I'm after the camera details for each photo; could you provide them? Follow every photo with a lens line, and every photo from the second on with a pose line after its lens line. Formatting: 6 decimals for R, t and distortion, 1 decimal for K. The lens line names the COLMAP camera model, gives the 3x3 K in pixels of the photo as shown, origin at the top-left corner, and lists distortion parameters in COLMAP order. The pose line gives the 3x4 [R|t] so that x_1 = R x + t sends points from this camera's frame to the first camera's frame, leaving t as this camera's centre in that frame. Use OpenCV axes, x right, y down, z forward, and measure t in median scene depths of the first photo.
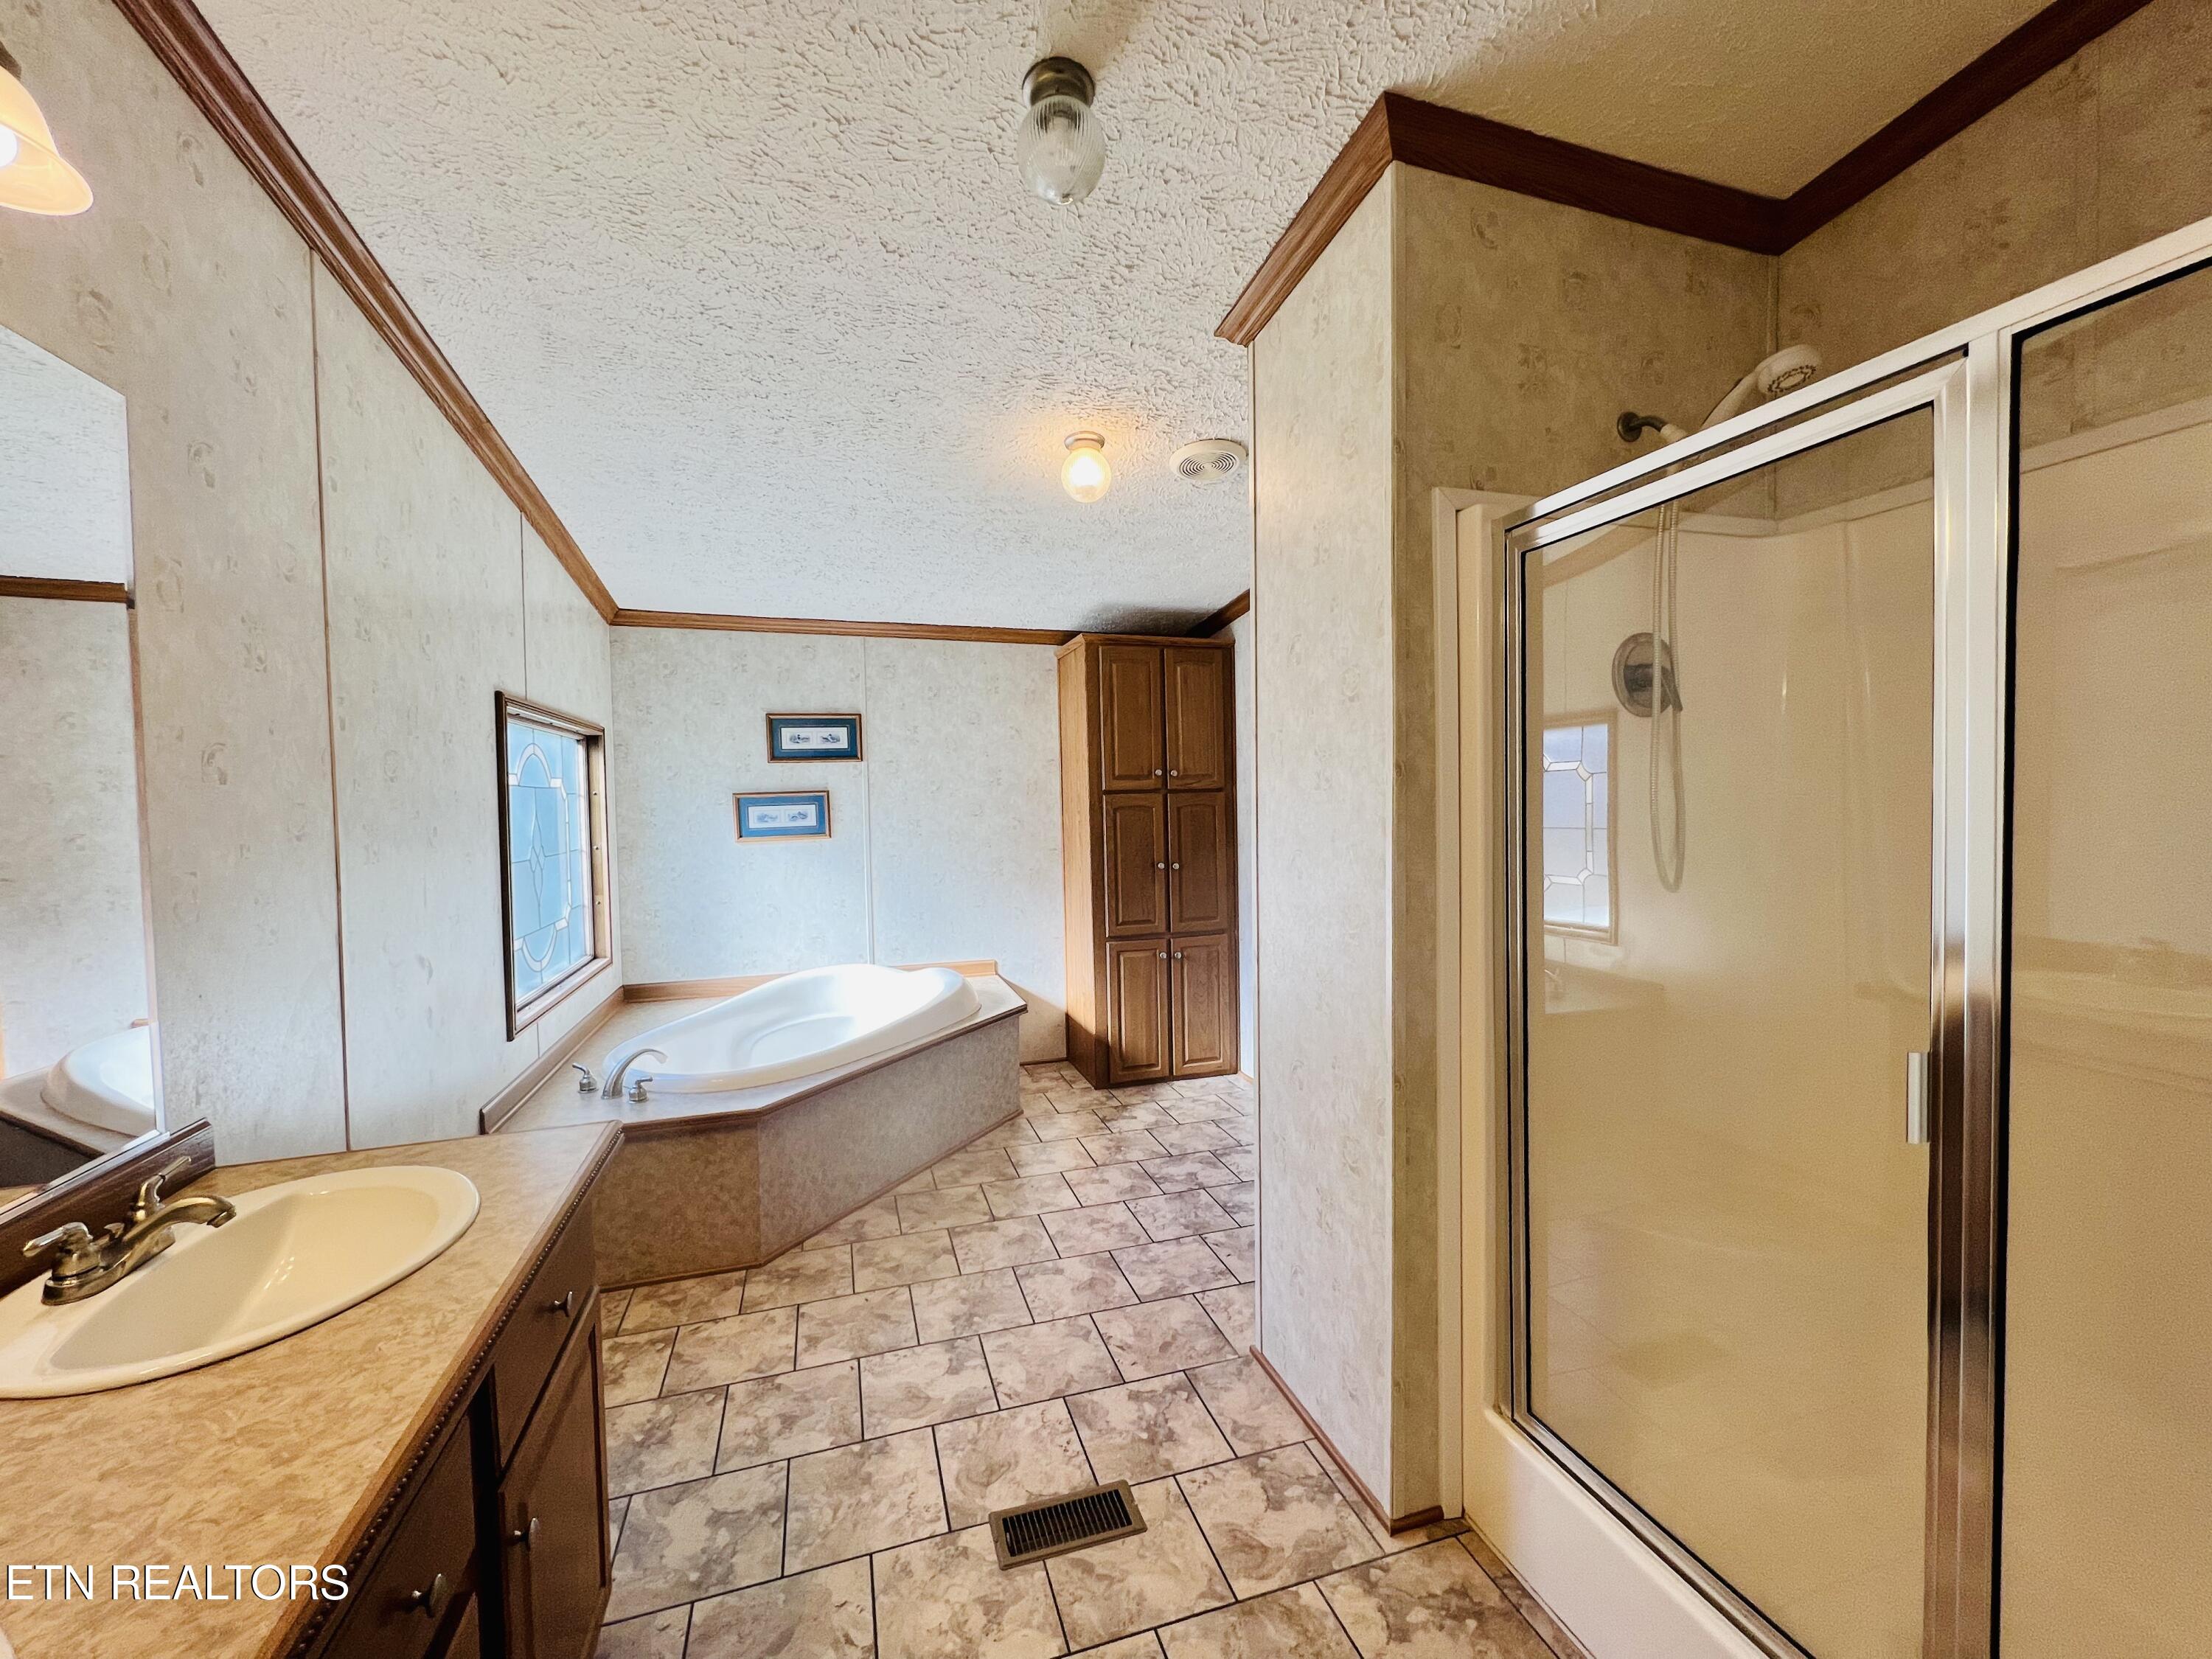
lens RADIAL K [[884.7, 0, 1108.9], [0, 884.7, 830.2], [0, 0, 1]] dist [-0.003558, 0.000341]
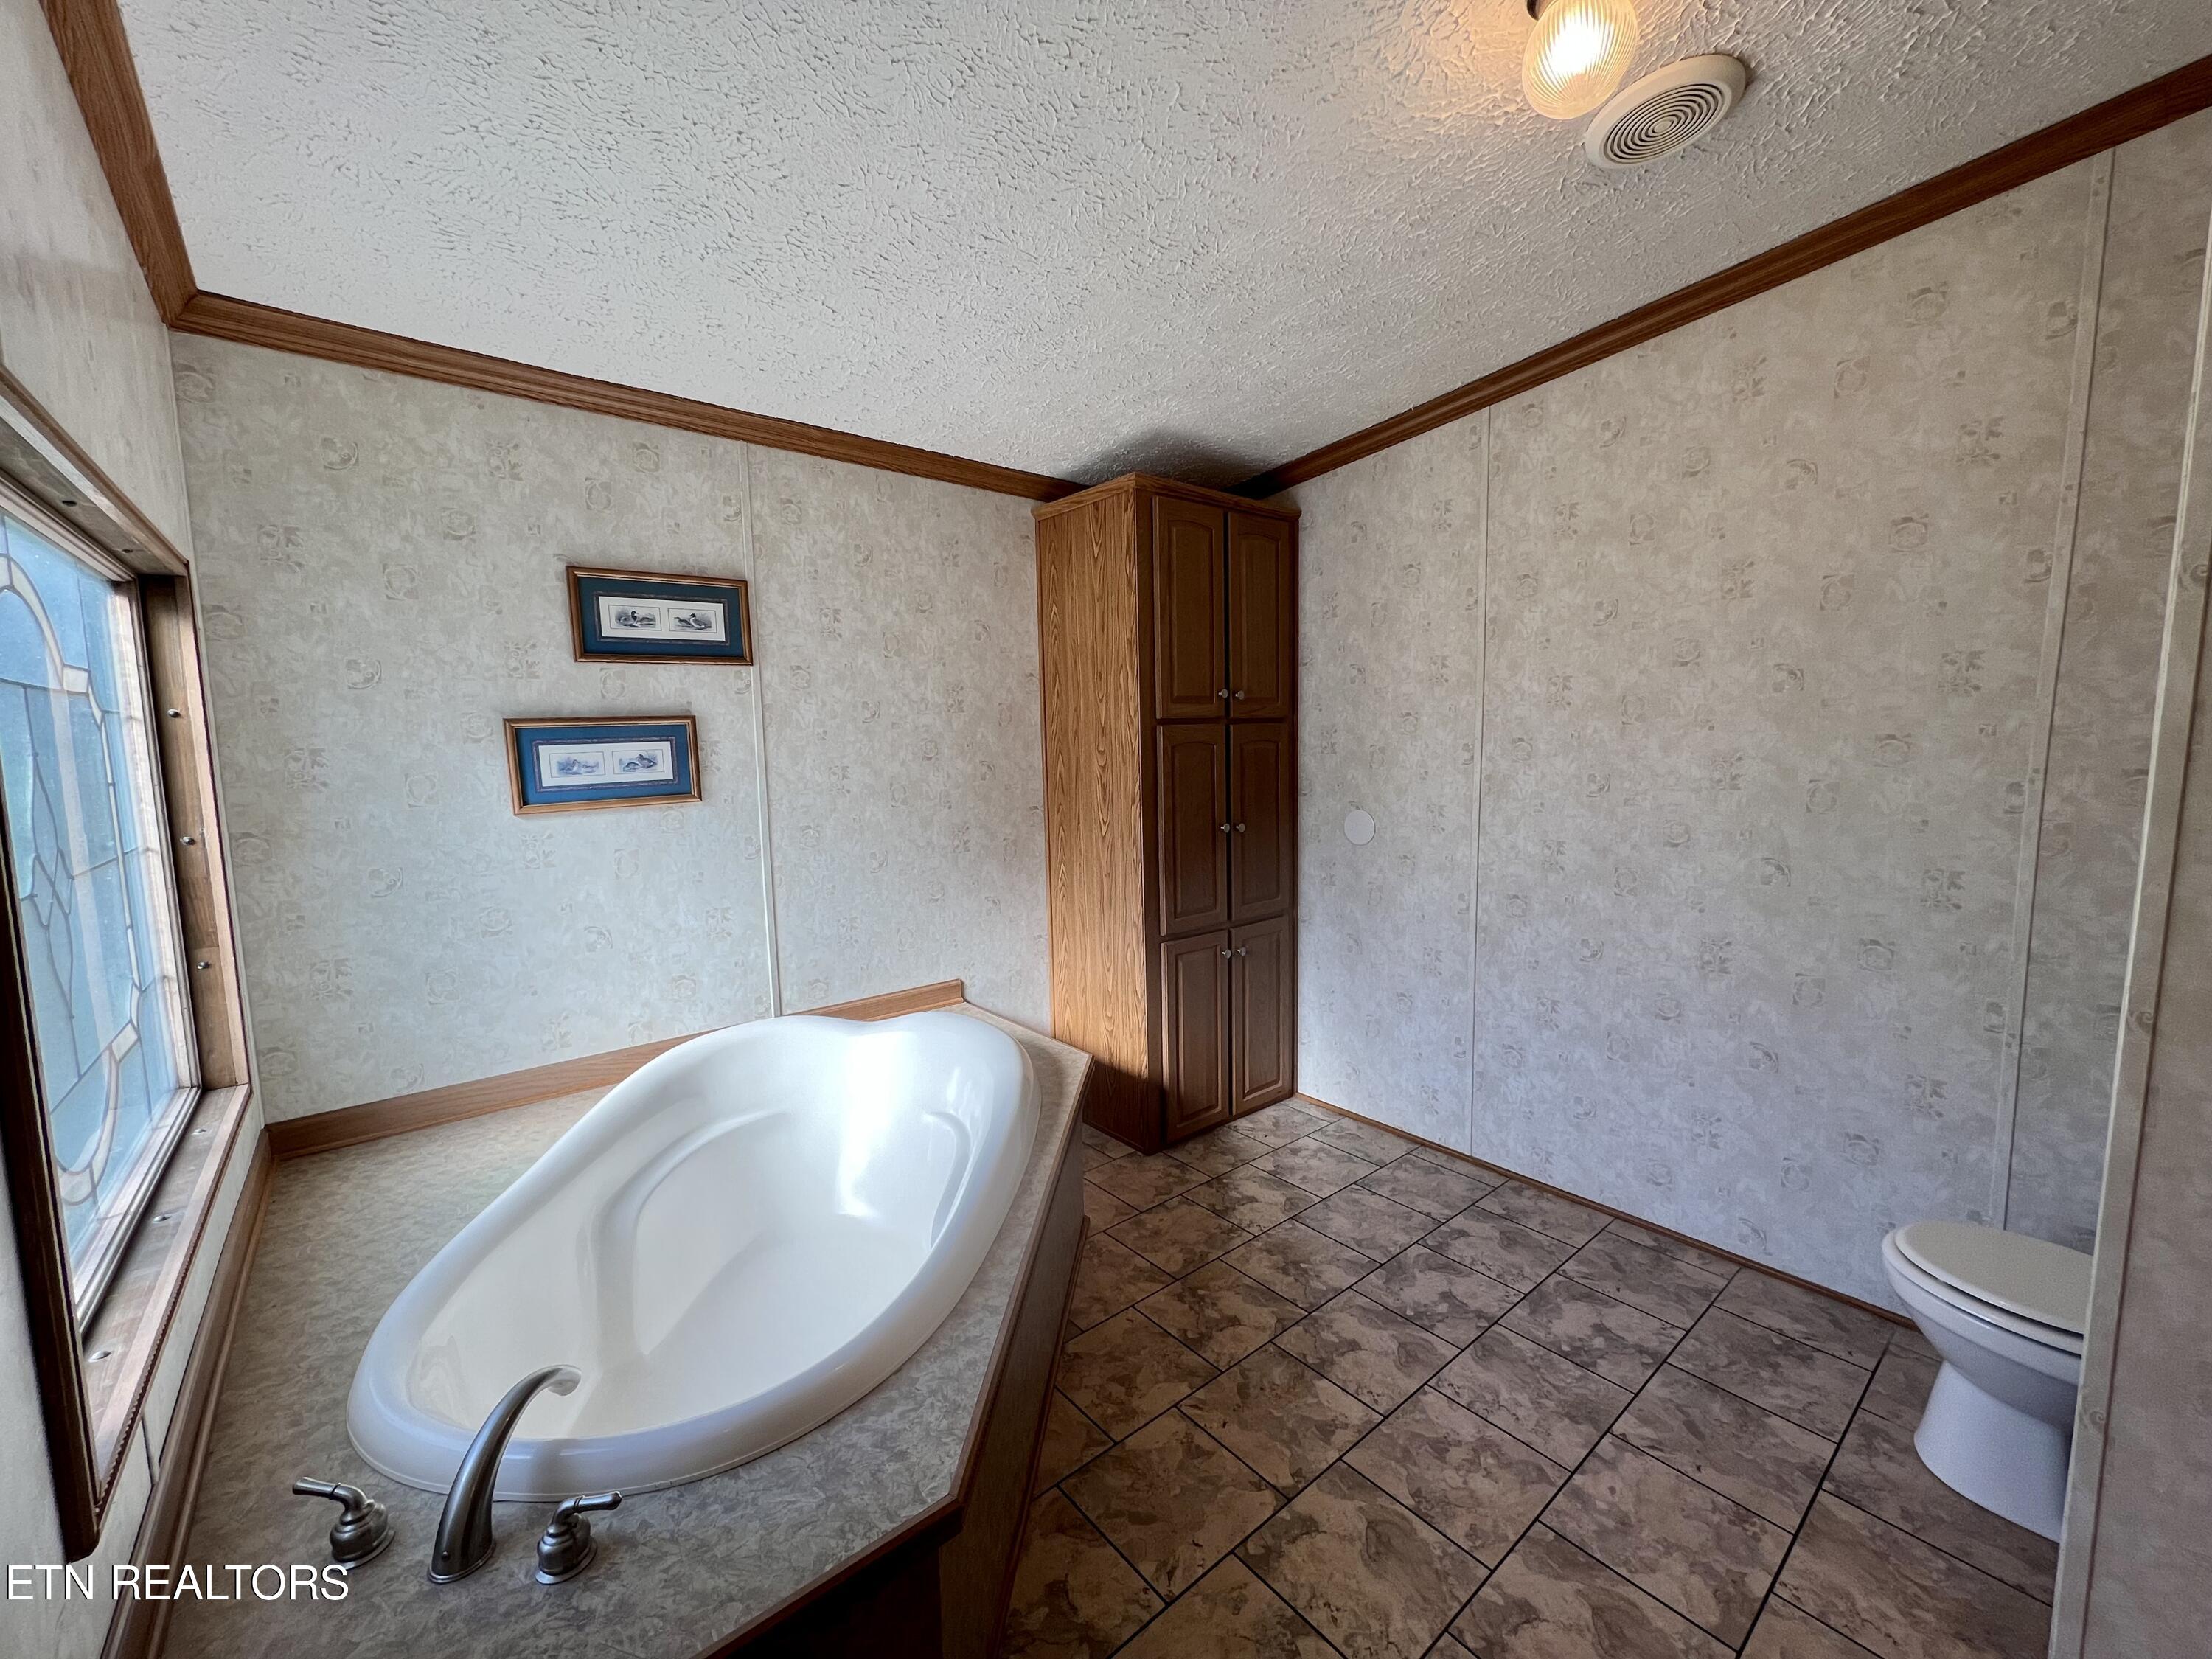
lens RADIAL K [[884.7, 0, 1106.6], [0, 884.7, 829.9], [0, 0, 1]] dist [-0.003558, 0.000341]
pose [[0.927207, -0.039536, 0.372457, -0.360281], [0.015814, 0.997659, 0.066533, -0.007606], [-0.374216, -0.055800, 0.925661, 0.480926]]
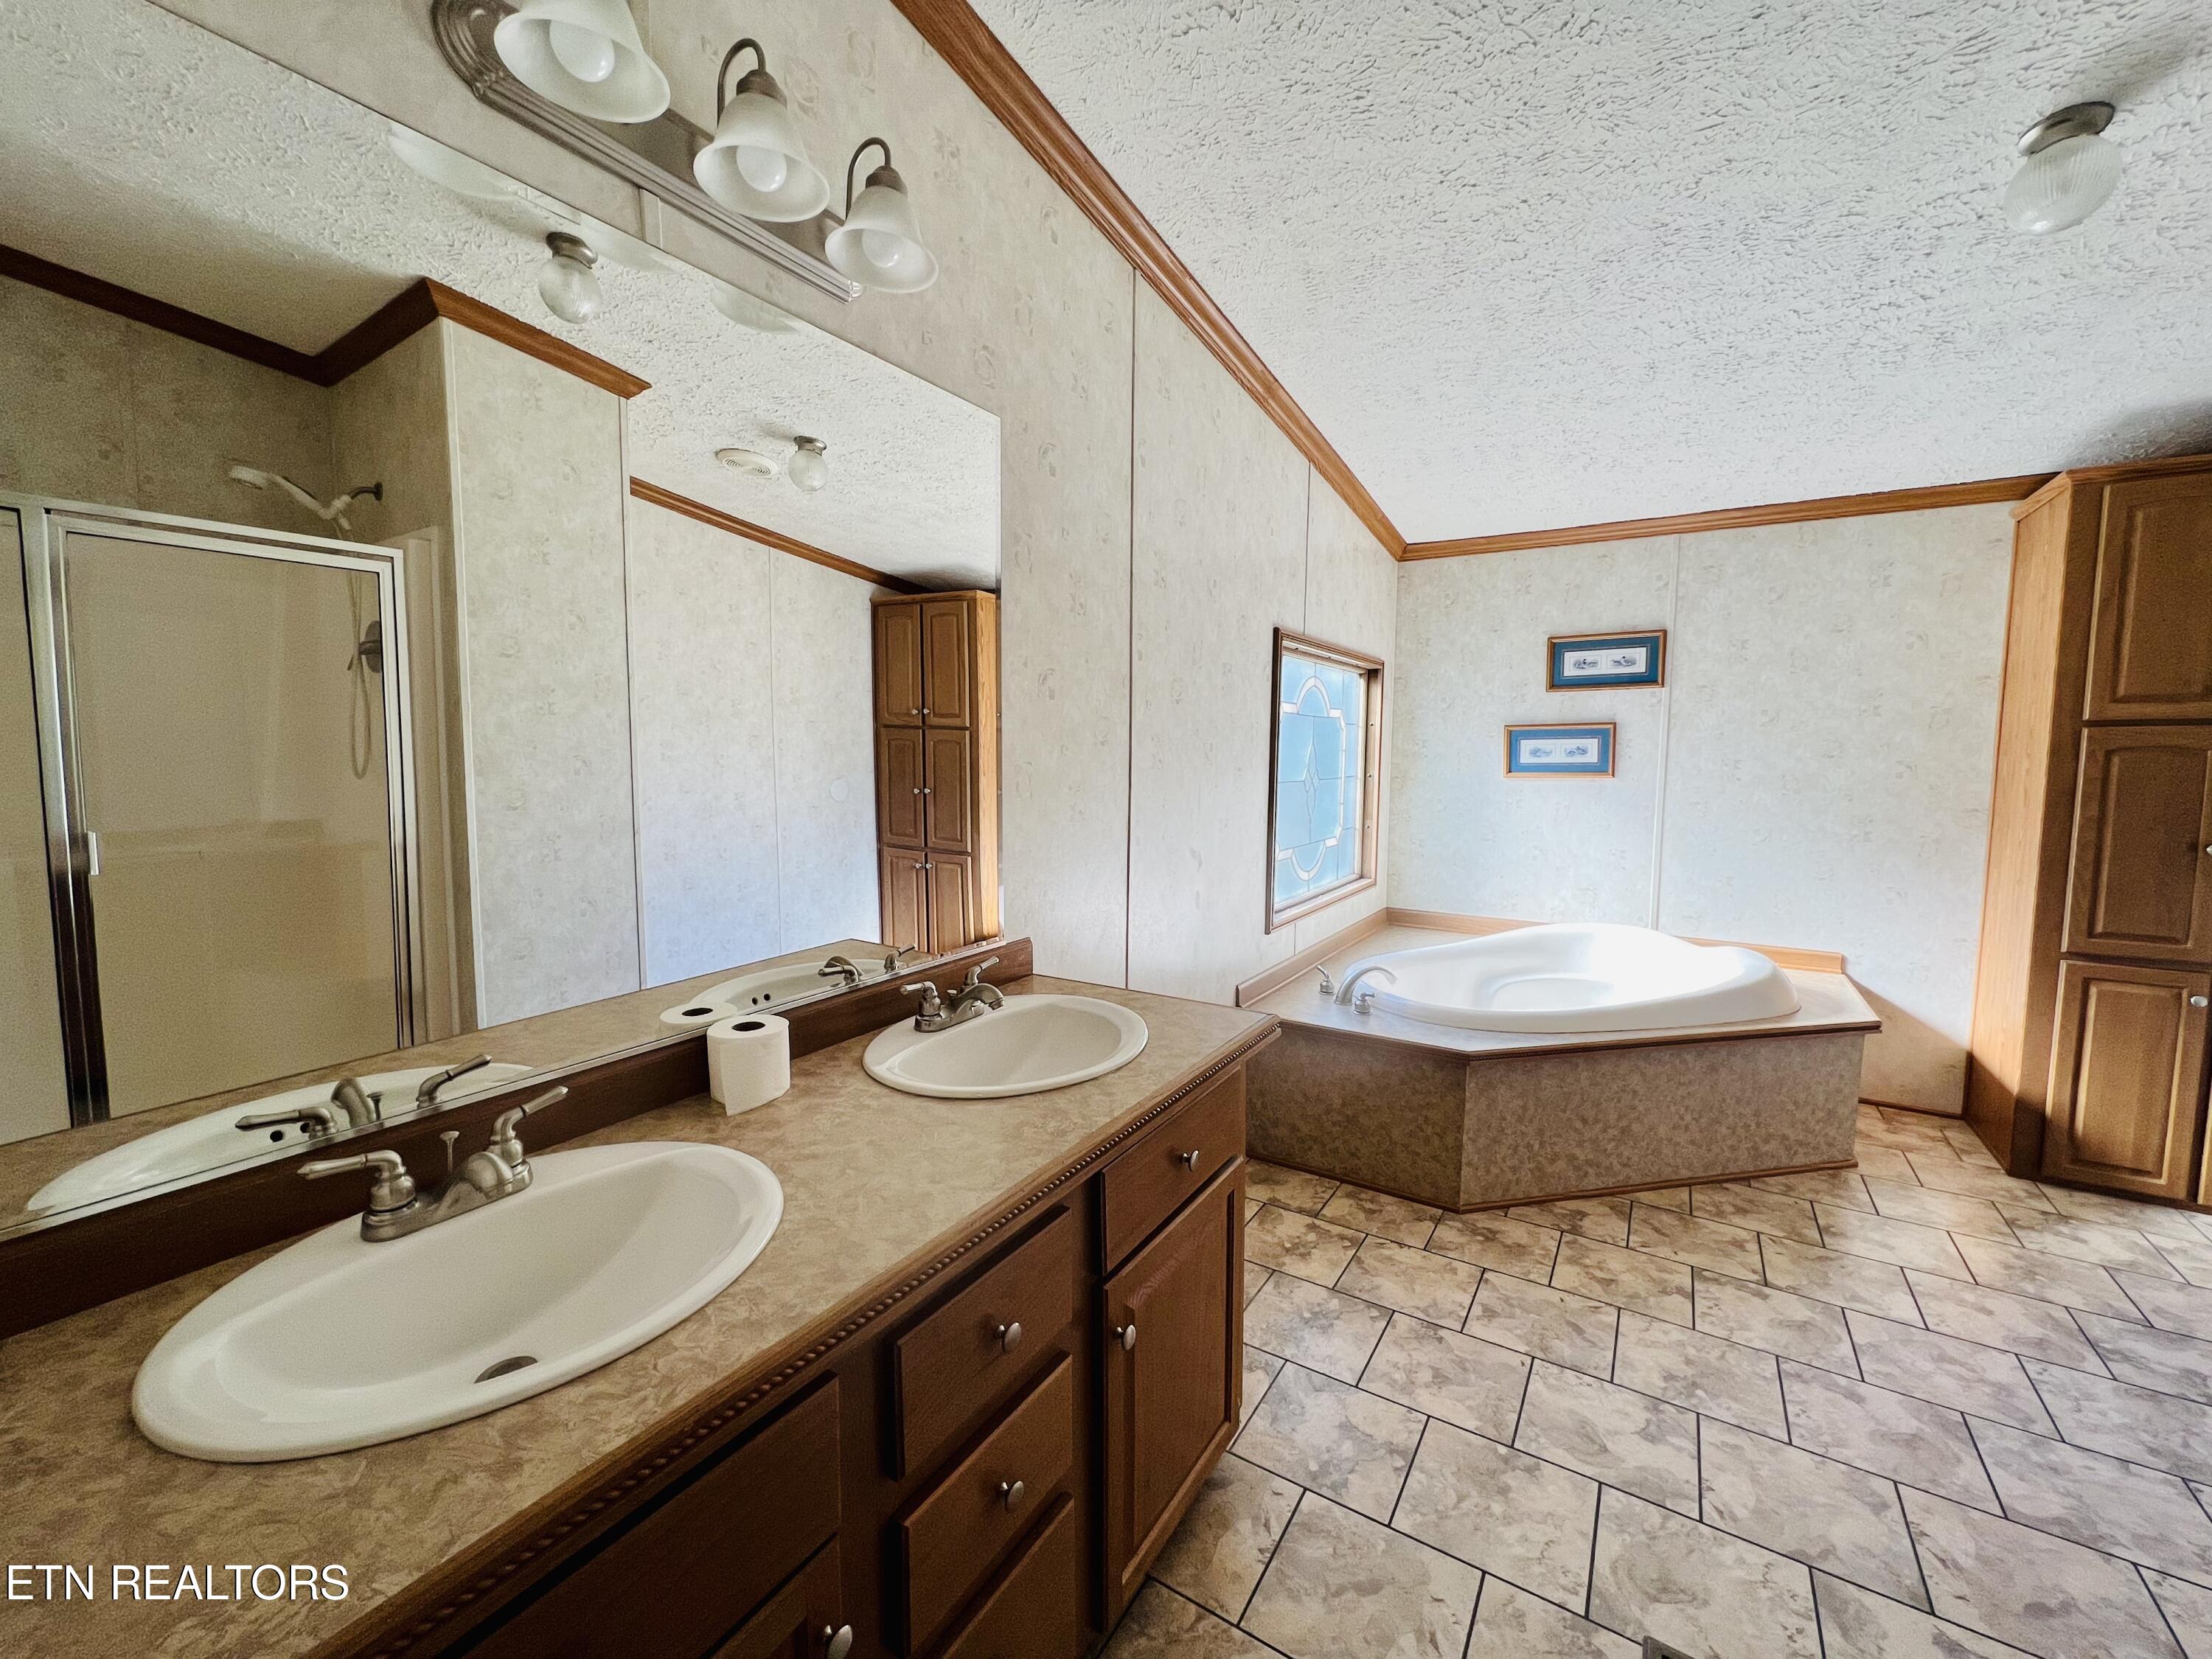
lens RADIAL K [[884.7, 0, 1104.5], [0, 884.7, 830.8], [0, 0, 1]] dist [-0.003558, 0.000341]
pose [[0.635955, 0.090281, -0.766427, 0.046096], [-0.042858, 0.995733, 0.081730, 0.014520], [0.770535, -0.019129, 0.637111, 0.078006]]
